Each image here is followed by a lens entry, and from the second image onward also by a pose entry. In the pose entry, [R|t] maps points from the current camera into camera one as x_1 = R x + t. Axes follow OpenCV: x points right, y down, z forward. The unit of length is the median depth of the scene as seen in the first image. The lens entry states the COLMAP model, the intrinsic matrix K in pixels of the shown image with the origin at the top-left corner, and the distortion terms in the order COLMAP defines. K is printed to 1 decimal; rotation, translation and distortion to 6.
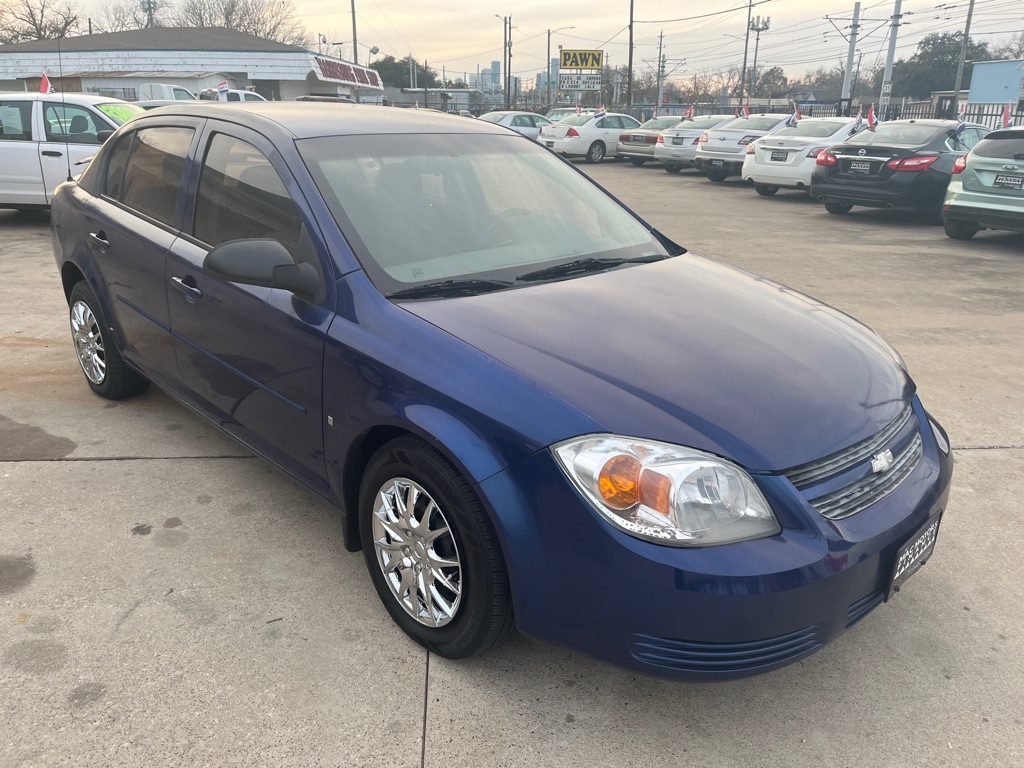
lens RADIAL K [[772.3, 0, 513.0], [0, 772.3, 390.1], [0, 0, 1]] dist [0.079053, -0.117123]
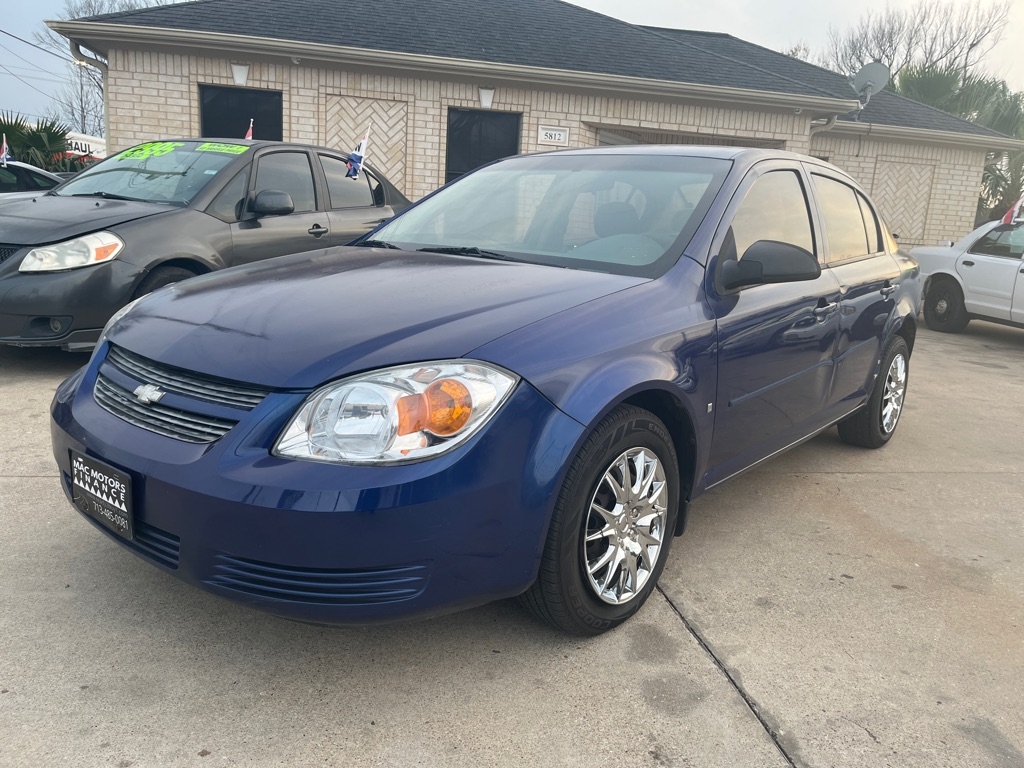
lens RADIAL K [[772.3, 0, 517.5], [0, 772.3, 382.7], [0, 0, 1]] dist [0.079053, -0.117123]
pose [[0.110404, 0.186316, -0.976267, 1.041509], [-0.390524, 0.911400, 0.129773, -0.156111], [0.913949, 0.366929, 0.173383, 0.898780]]
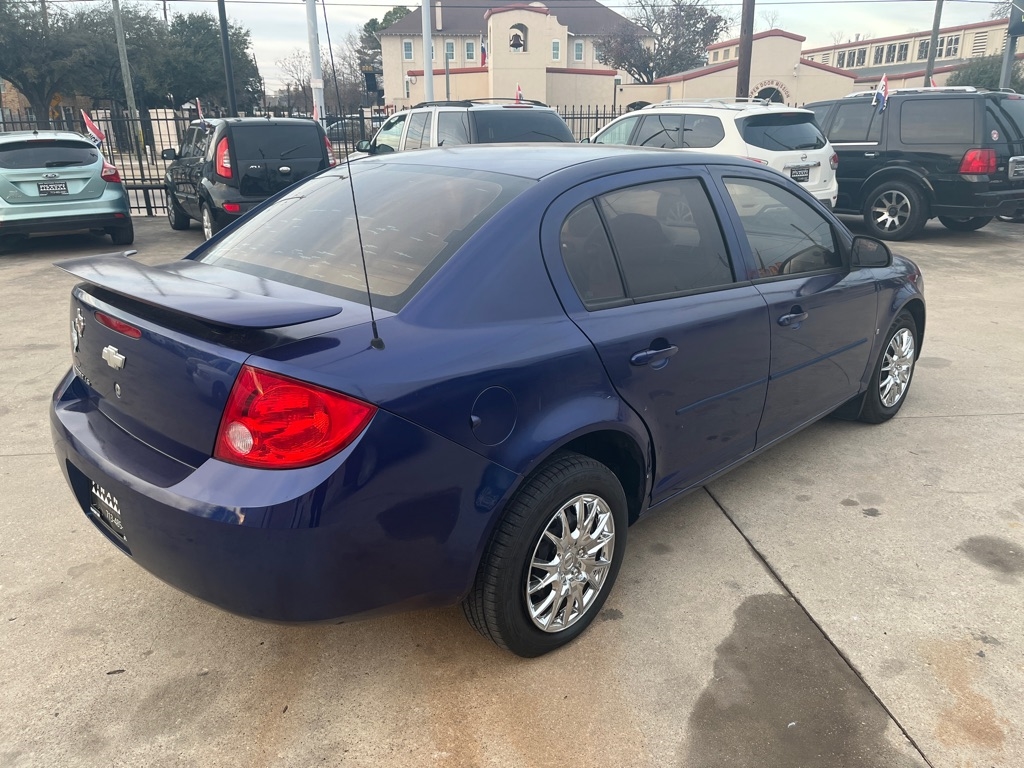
lens RADIAL K [[772.3, 0, 513.4], [0, 772.3, 386.6], [0, 0, 1]] dist [0.079053, -0.117123]
pose [[-0.030507, -0.341755, 0.939294, -1.480366], [0.341853, 0.879494, 0.331100, -0.548281], [-0.939258, 0.331201, 0.090000, 1.332479]]
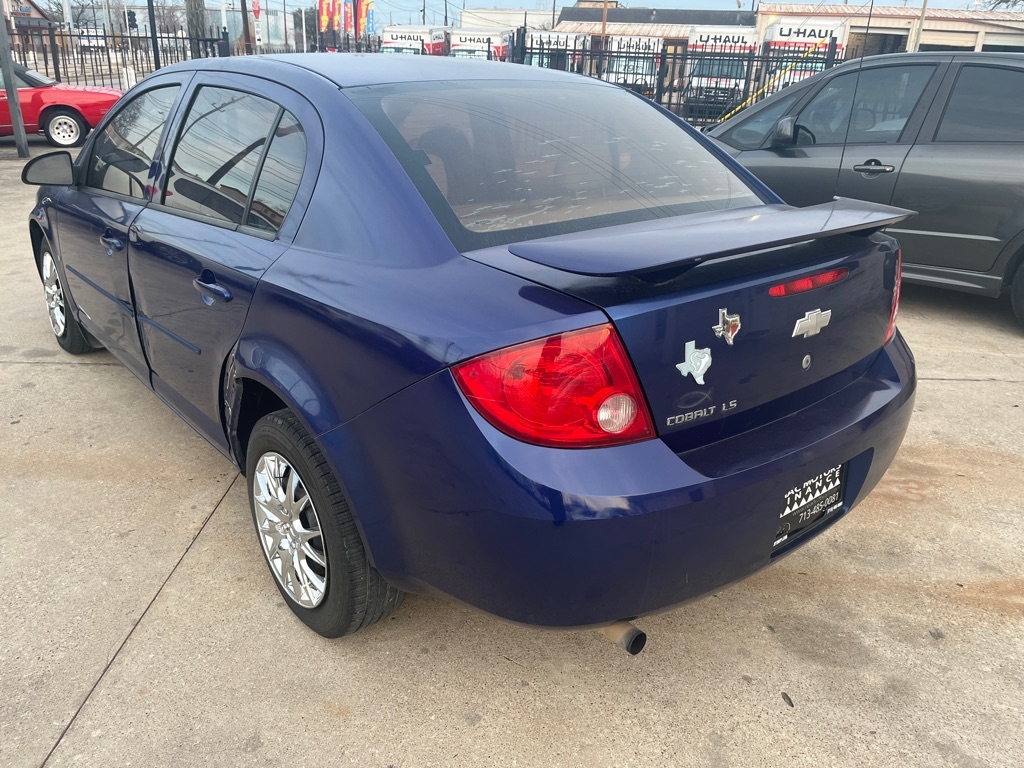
lens RADIAL K [[772.3, 0, 512.8], [0, 772.3, 385.1], [0, 0, 1]] dist [0.079053, -0.117123]
pose [[-0.995472, -0.079090, 0.052727, -0.565624], [-0.022734, 0.736703, 0.675834, -0.827208], [-0.092296, 0.671575, -0.735165, 2.247999]]
